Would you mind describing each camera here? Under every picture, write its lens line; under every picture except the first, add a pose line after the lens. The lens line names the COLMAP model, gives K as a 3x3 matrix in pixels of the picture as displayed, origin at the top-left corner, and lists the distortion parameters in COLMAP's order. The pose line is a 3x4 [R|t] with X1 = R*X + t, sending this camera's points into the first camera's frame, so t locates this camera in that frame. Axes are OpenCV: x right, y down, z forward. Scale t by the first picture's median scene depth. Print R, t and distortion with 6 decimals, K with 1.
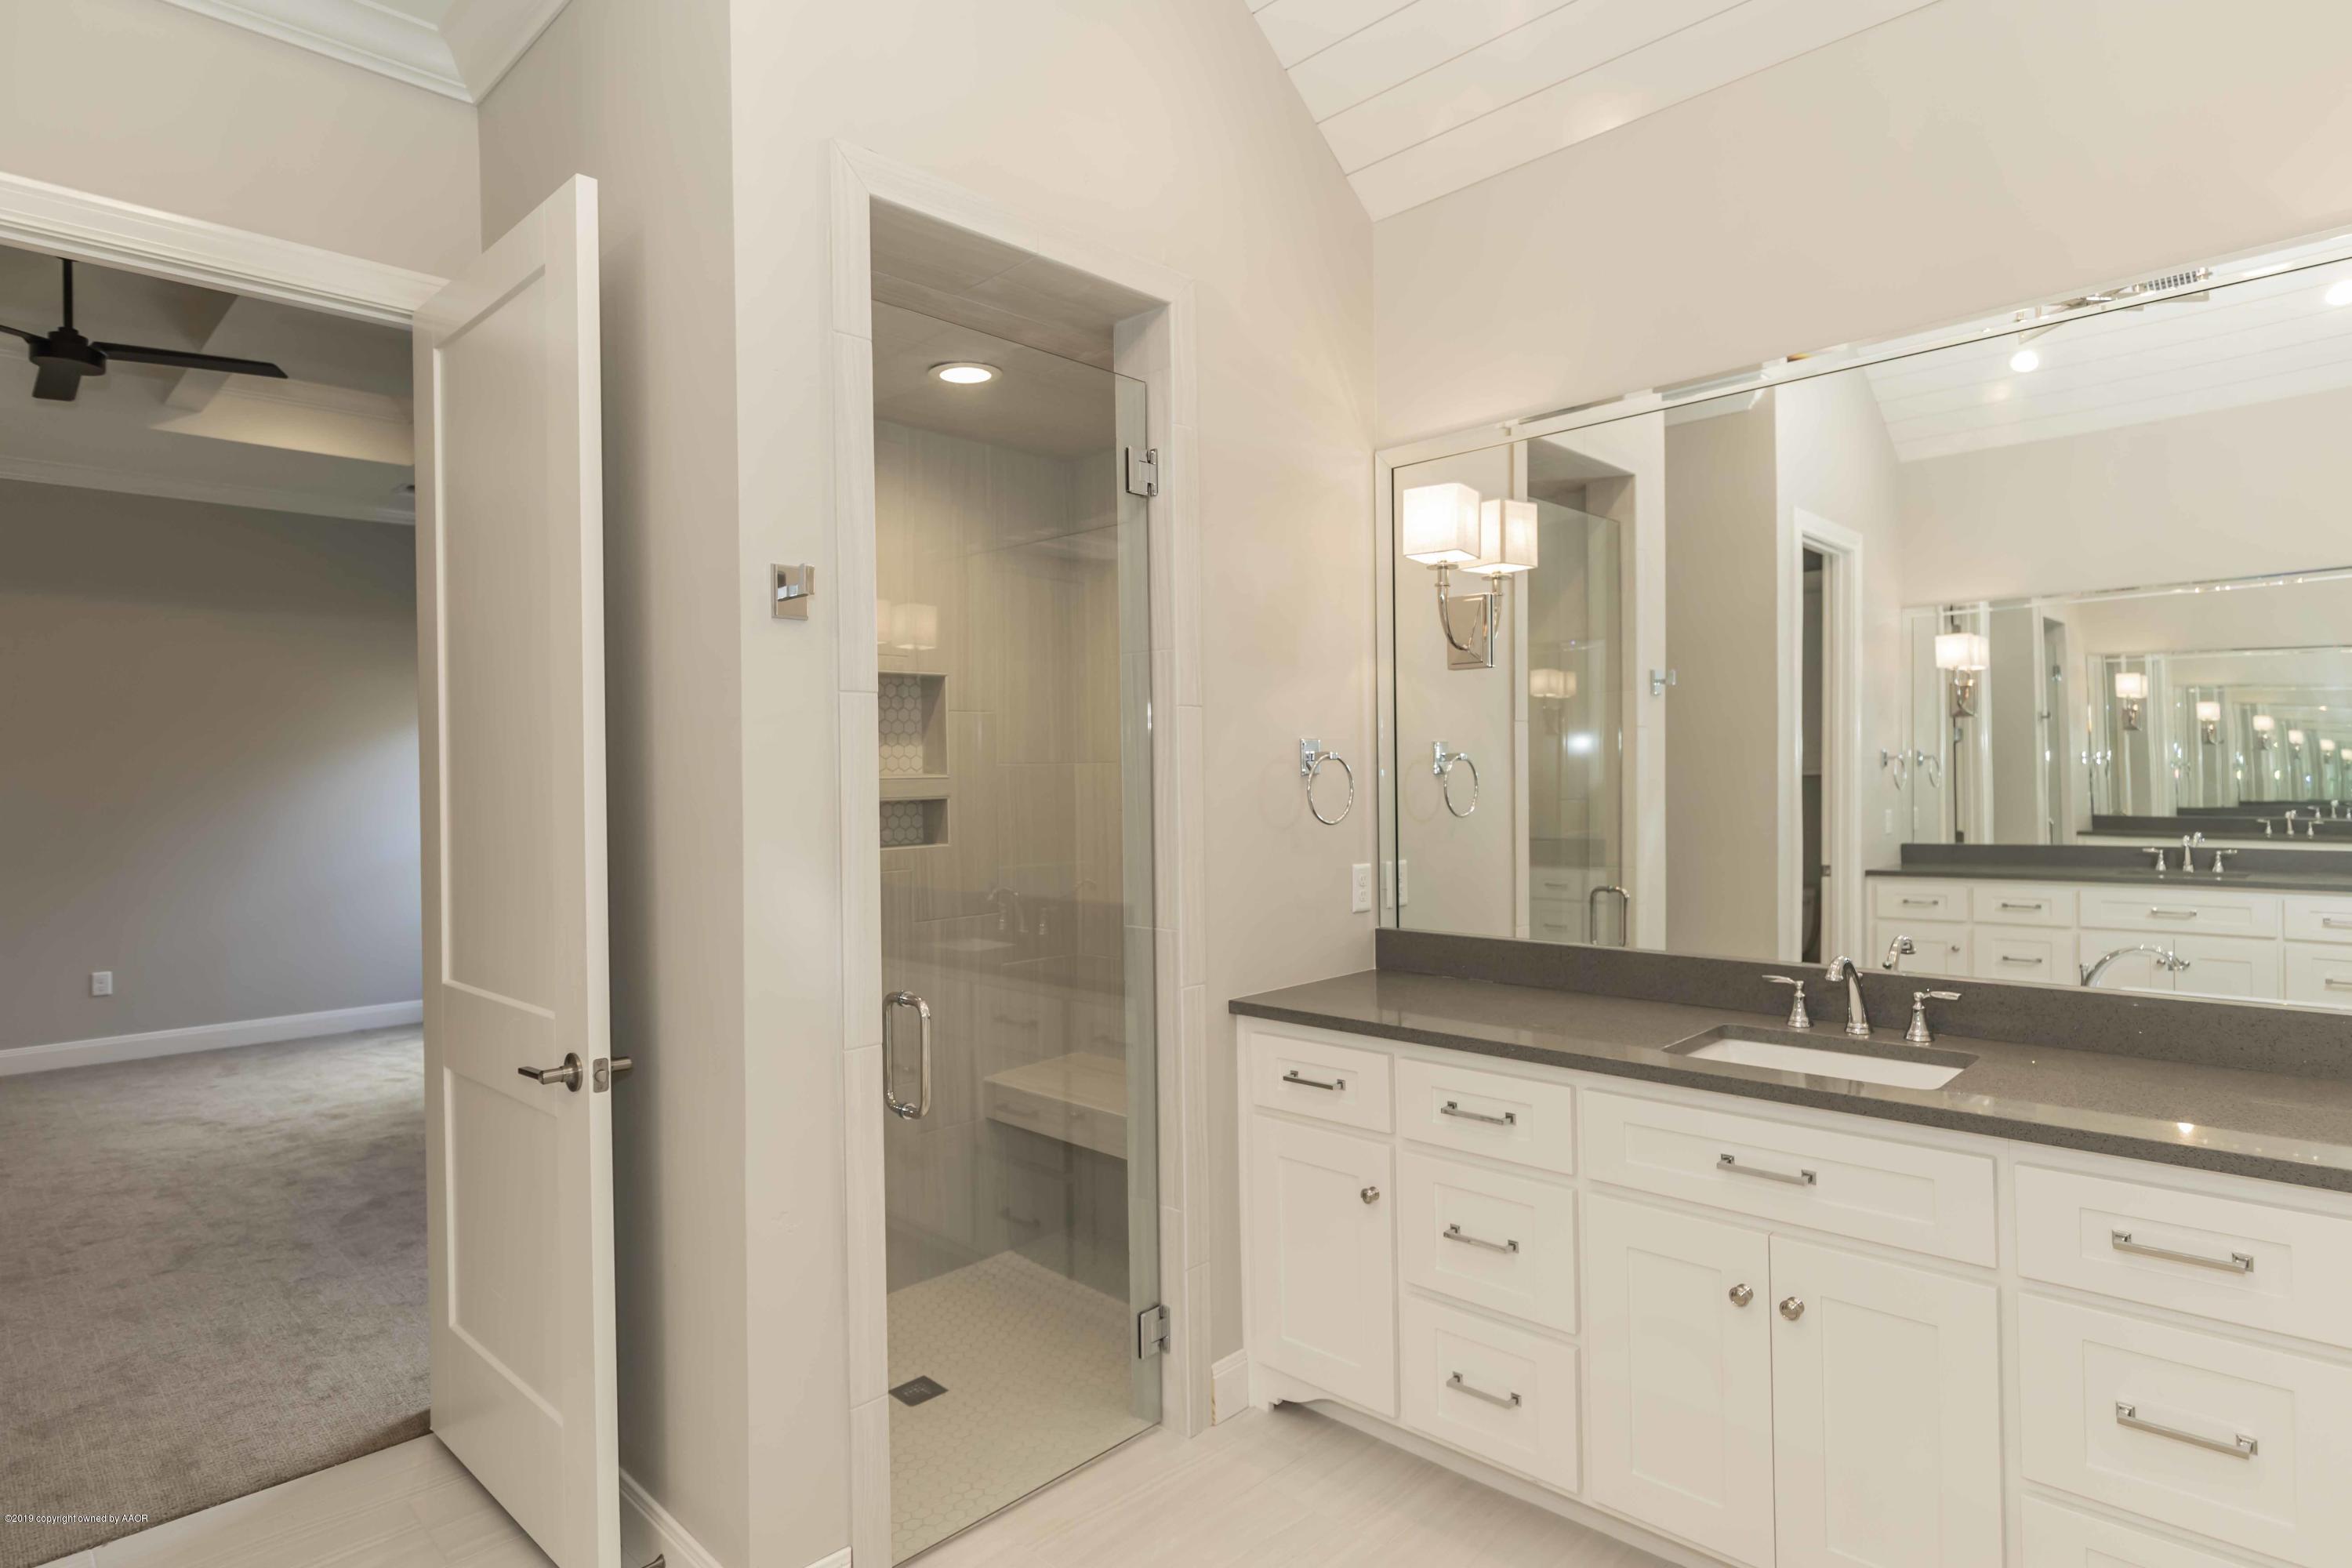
lens RADIAL K [[1006.6, 0, 1176.8], [0, 1006.6, 840.1], [0, 0, 1]] dist [0.030586, -0.000425]
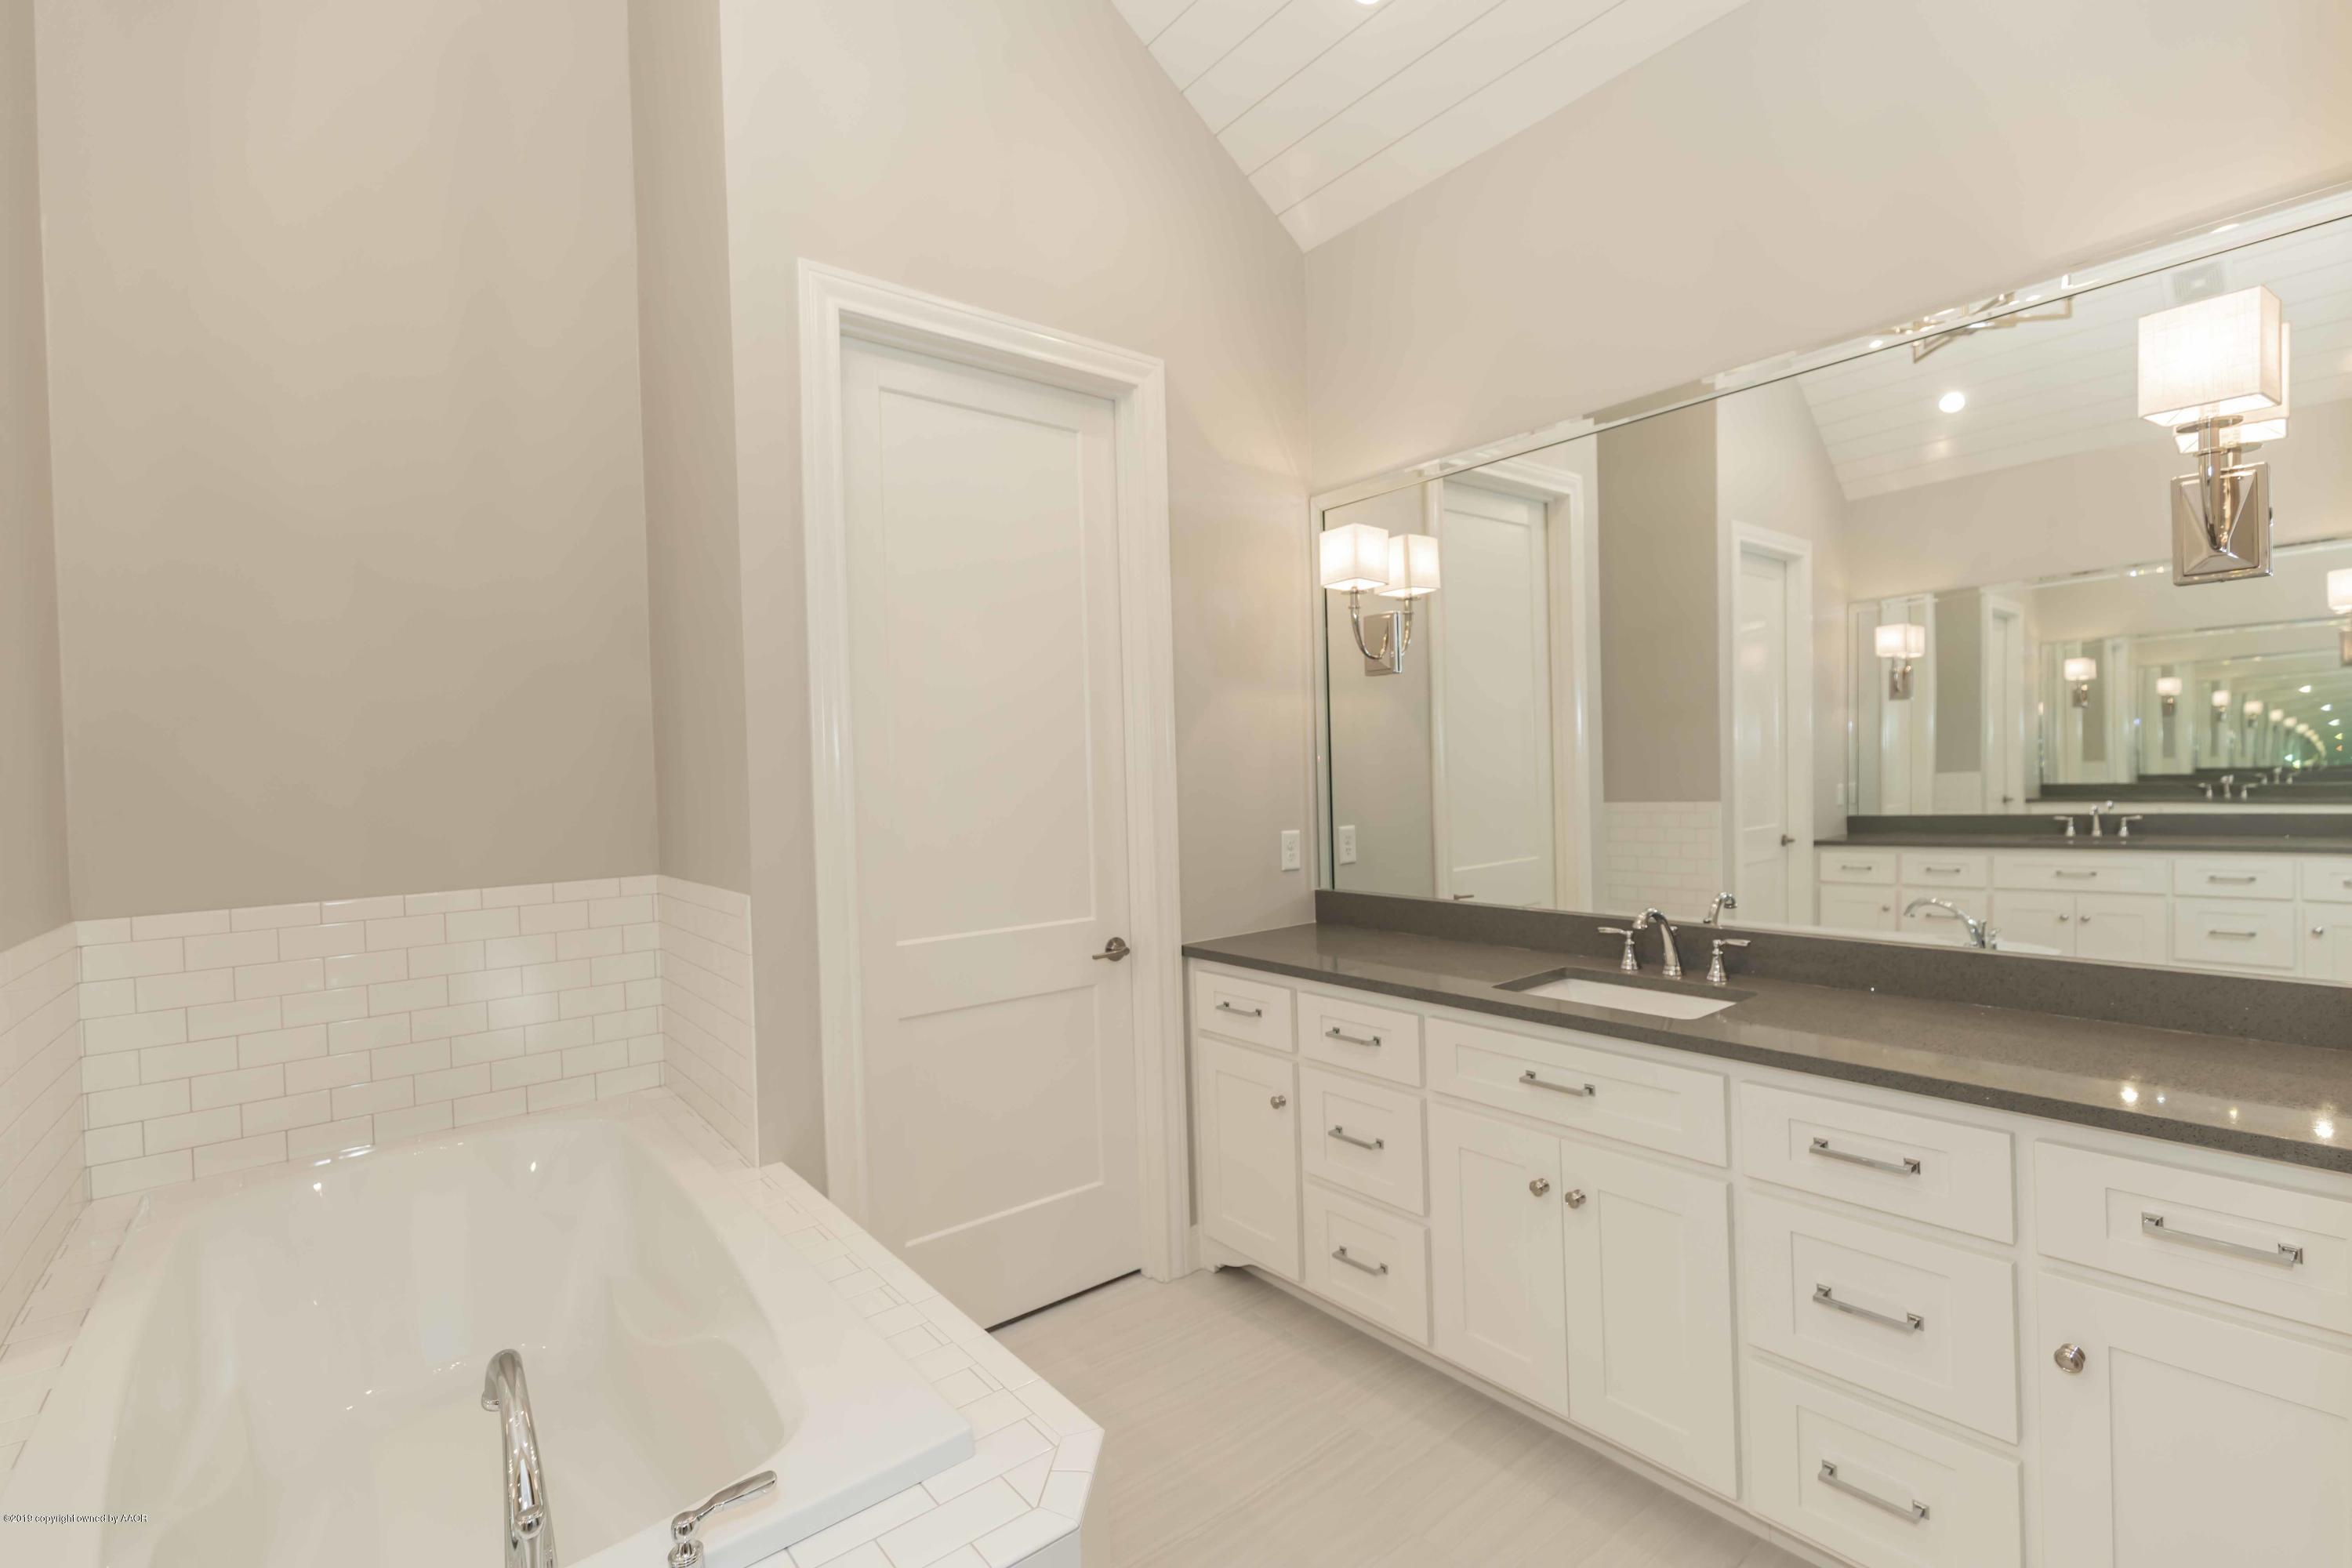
lens RADIAL K [[1064.7, 0, 1176.0], [0, 1064.7, 784.0], [0, 0, 1]] dist [0.006703, 0.000124]
pose [[0.959377, -0.022344, -0.281240, 0.402428], [0.009674, 0.998878, -0.046362, 0.018572], [0.281960, 0.041758, 0.958517, -0.279718]]
